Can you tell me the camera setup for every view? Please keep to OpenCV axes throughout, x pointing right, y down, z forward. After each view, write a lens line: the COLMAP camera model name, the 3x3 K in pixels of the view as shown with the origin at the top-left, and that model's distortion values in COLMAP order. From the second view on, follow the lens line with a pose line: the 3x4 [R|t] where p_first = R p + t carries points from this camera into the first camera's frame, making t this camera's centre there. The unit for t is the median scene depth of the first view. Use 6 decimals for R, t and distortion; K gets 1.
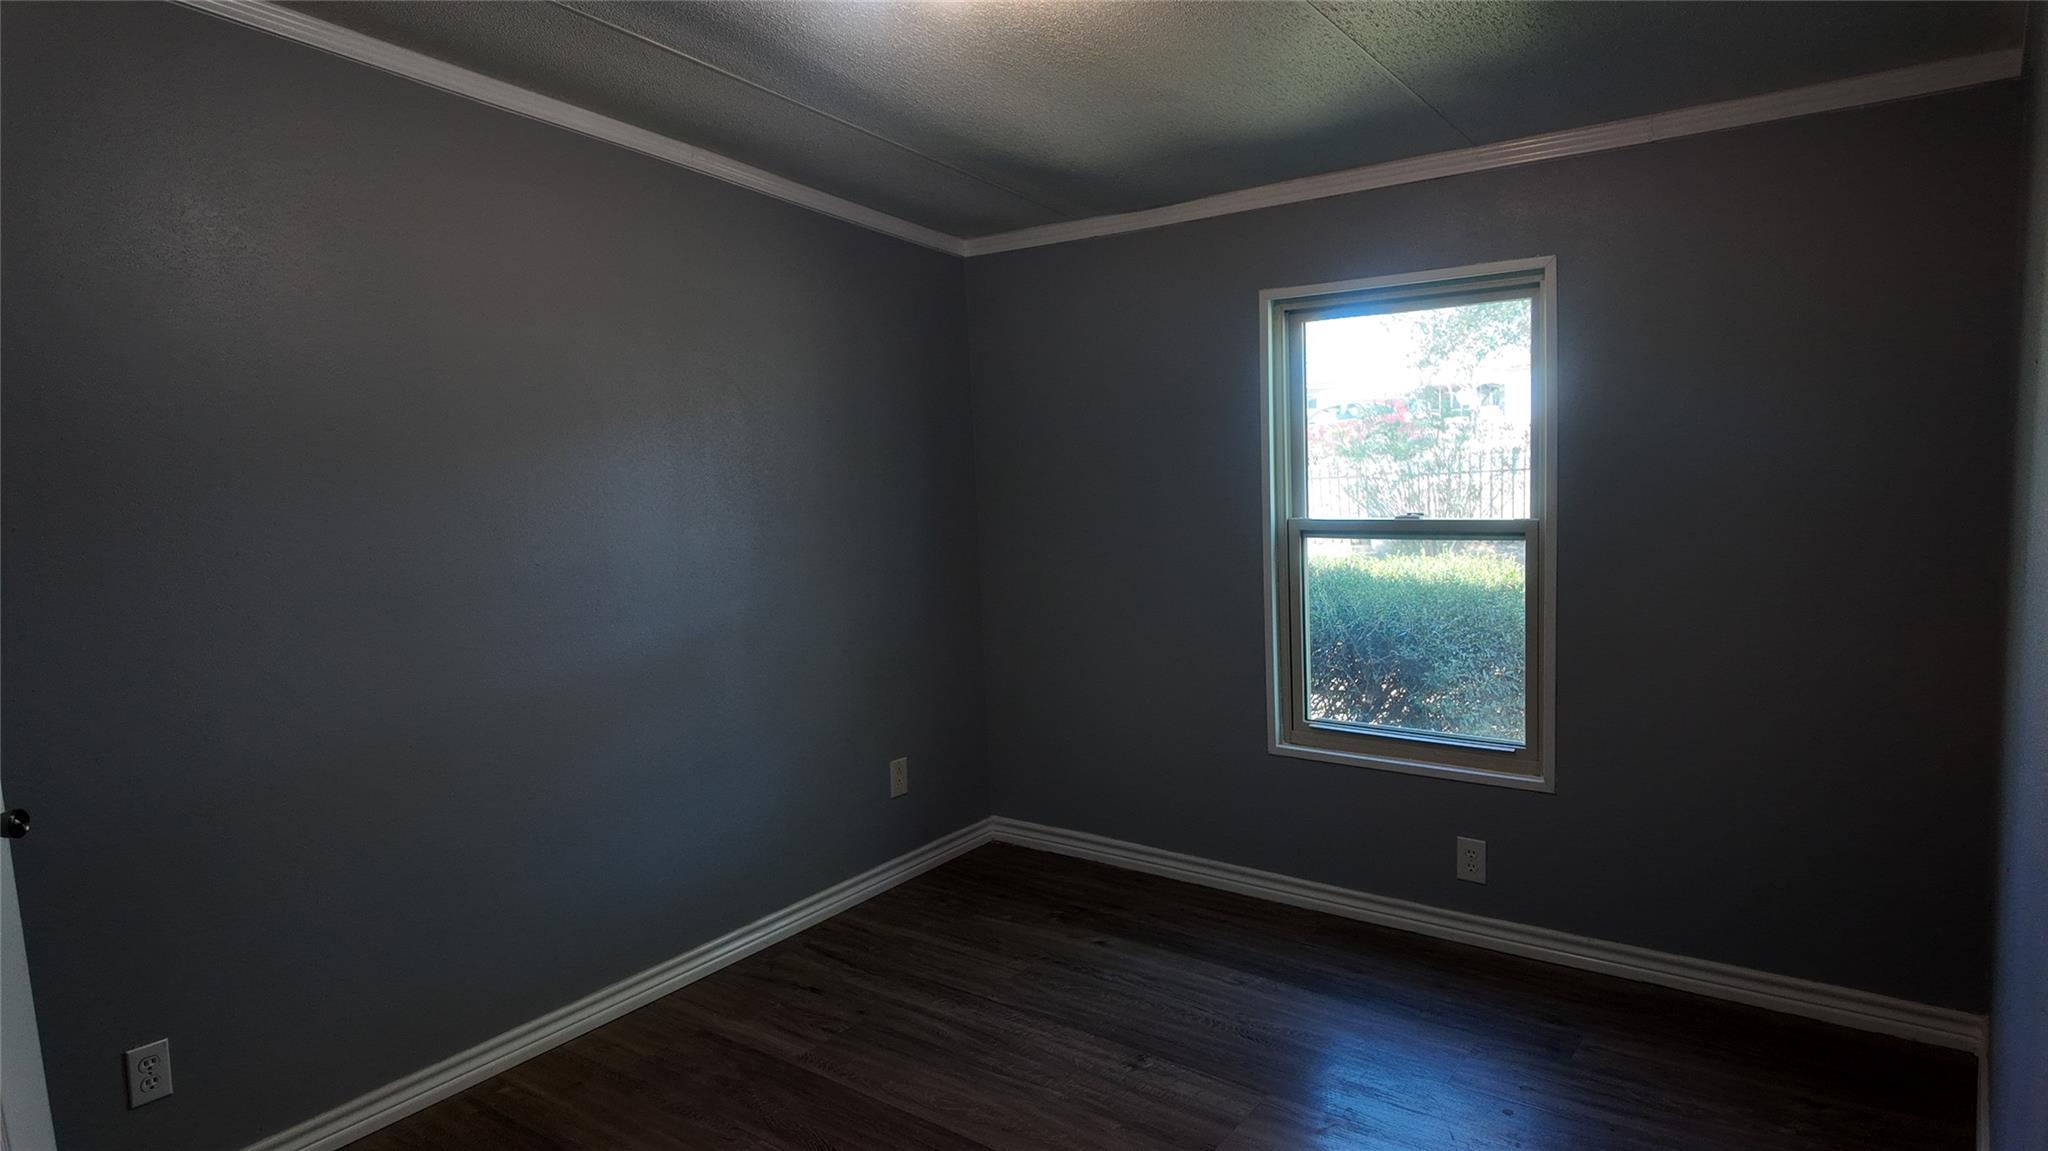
lens RADIAL K [[1188.7, 0, 1027.0], [0, 1188.7, 572.6], [0, 0, 1]] dist [-0.001467, -0.000292]
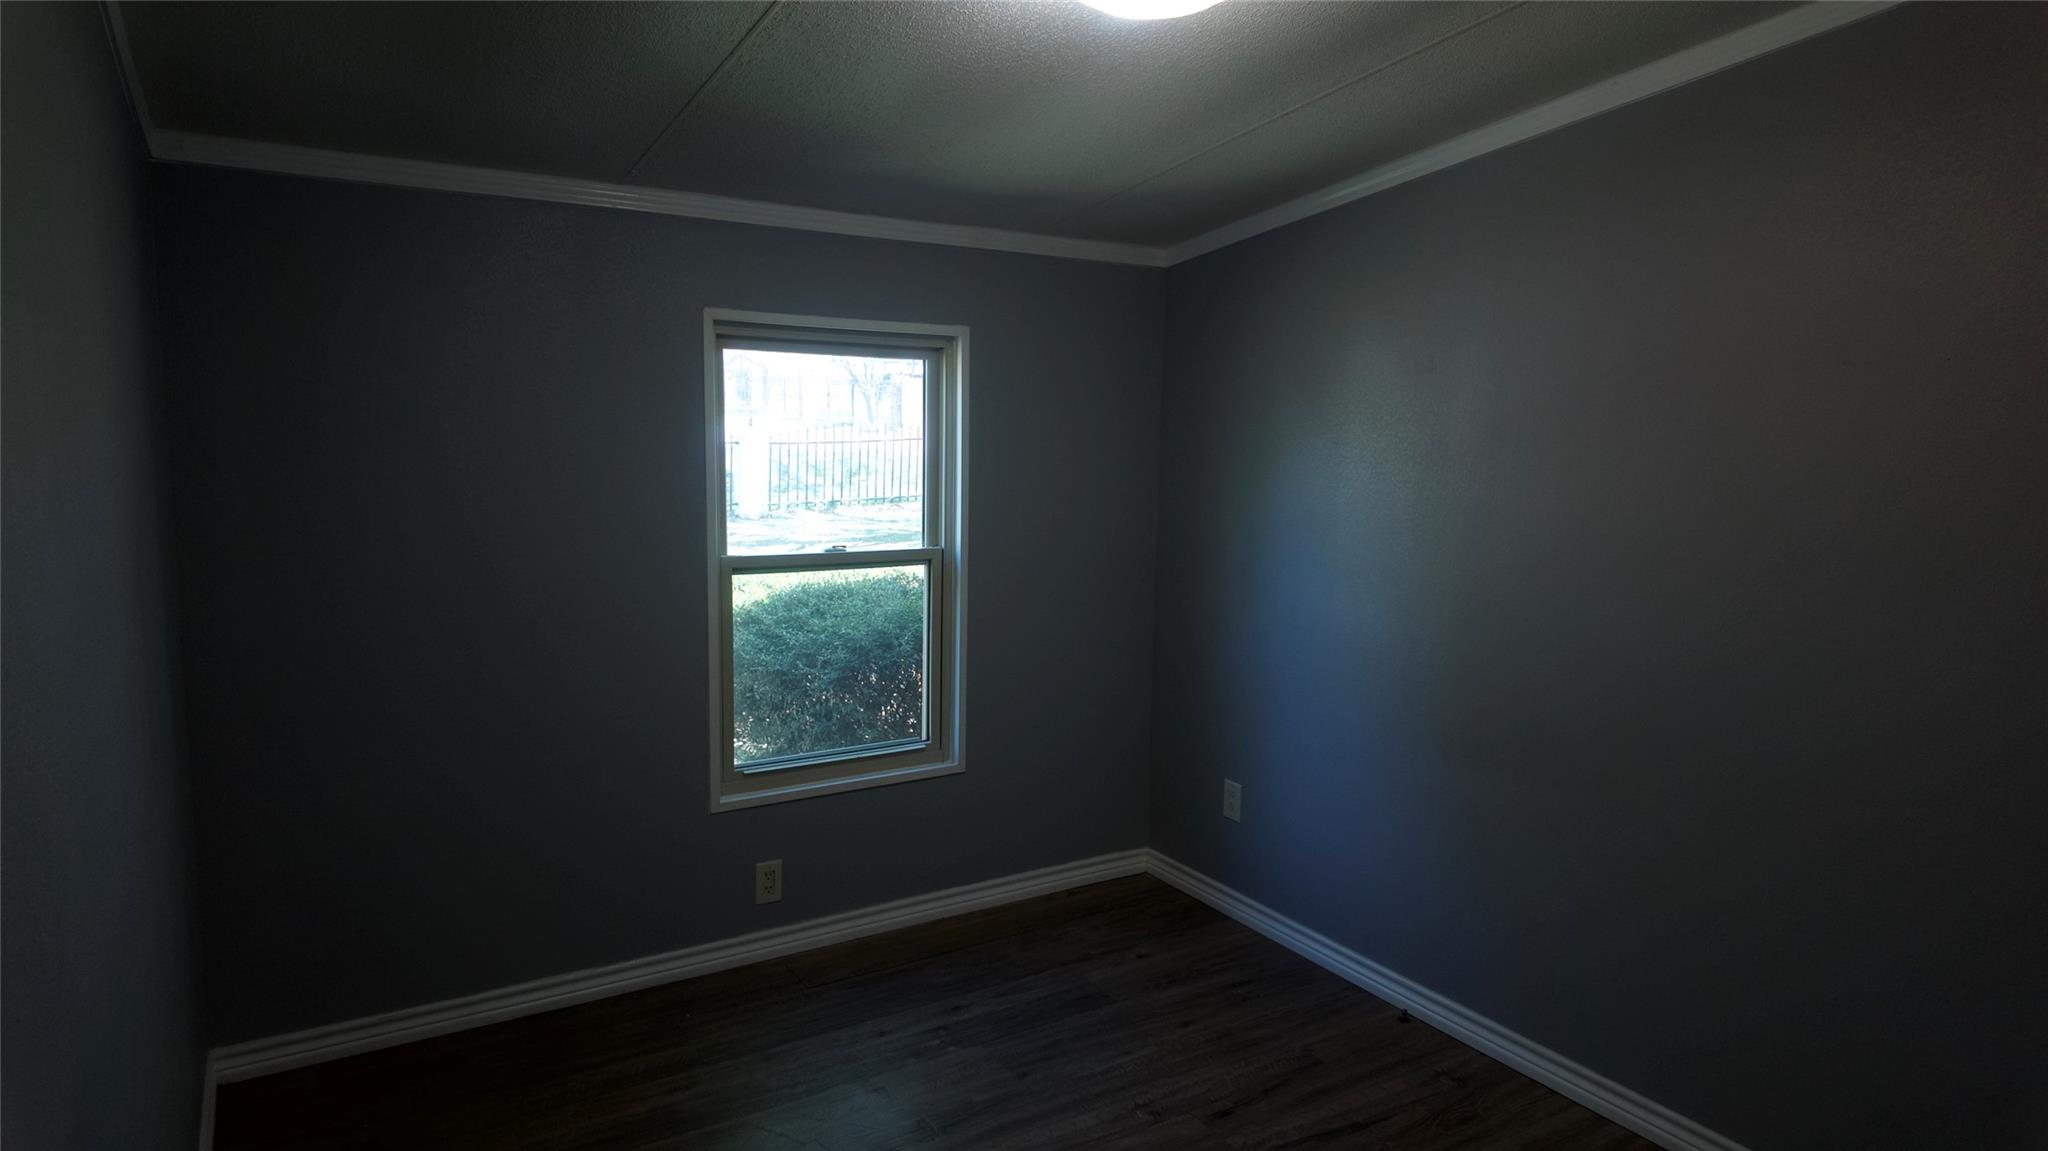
lens RADIAL K [[1188.7, 0, 1025.7], [0, 1188.7, 580.9], [0, 0, 1]] dist [-0.001467, -0.000292]
pose [[0.380277, -0.042536, 0.923894, -0.557492], [0.083096, 0.996473, 0.011675, -0.016459], [-0.921132, 0.072332, 0.382471, 0.424507]]
